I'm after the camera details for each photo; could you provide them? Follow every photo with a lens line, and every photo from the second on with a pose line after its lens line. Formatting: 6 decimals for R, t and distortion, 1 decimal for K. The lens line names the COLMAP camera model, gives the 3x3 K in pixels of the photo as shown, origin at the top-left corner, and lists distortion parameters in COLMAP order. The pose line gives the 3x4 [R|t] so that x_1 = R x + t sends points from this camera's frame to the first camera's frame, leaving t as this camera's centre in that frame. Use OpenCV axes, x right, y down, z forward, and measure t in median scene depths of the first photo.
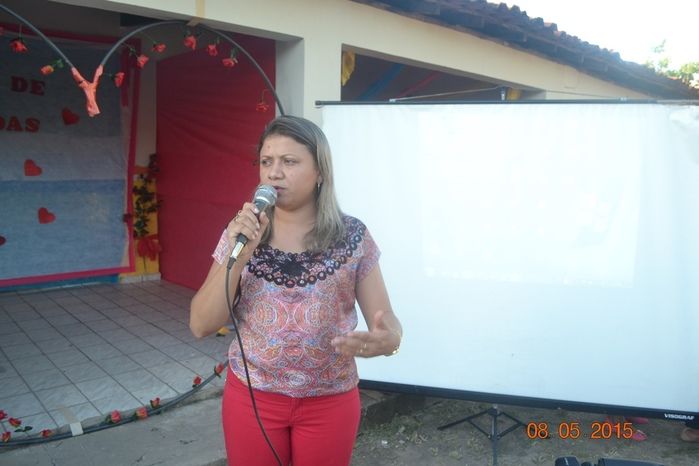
lens RADIAL K [[561.1, 0, 348.1], [0, 561.1, 237.0], [0, 0, 1]] dist [-0.080892, 0.013949]
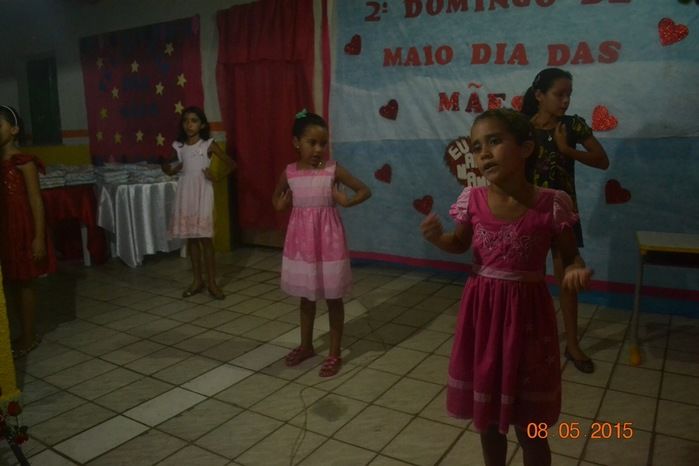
lens RADIAL K [[561.1, 0, 346.6], [0, 561.1, 239.6], [0, 0, 1]] dist [-0.080892, 0.013949]
pose [[0.280881, 0.152464, -0.947555, -0.012841], [-0.091540, 0.987056, 0.131685, -0.053737], [0.955367, 0.049751, 0.291202, 0.679603]]
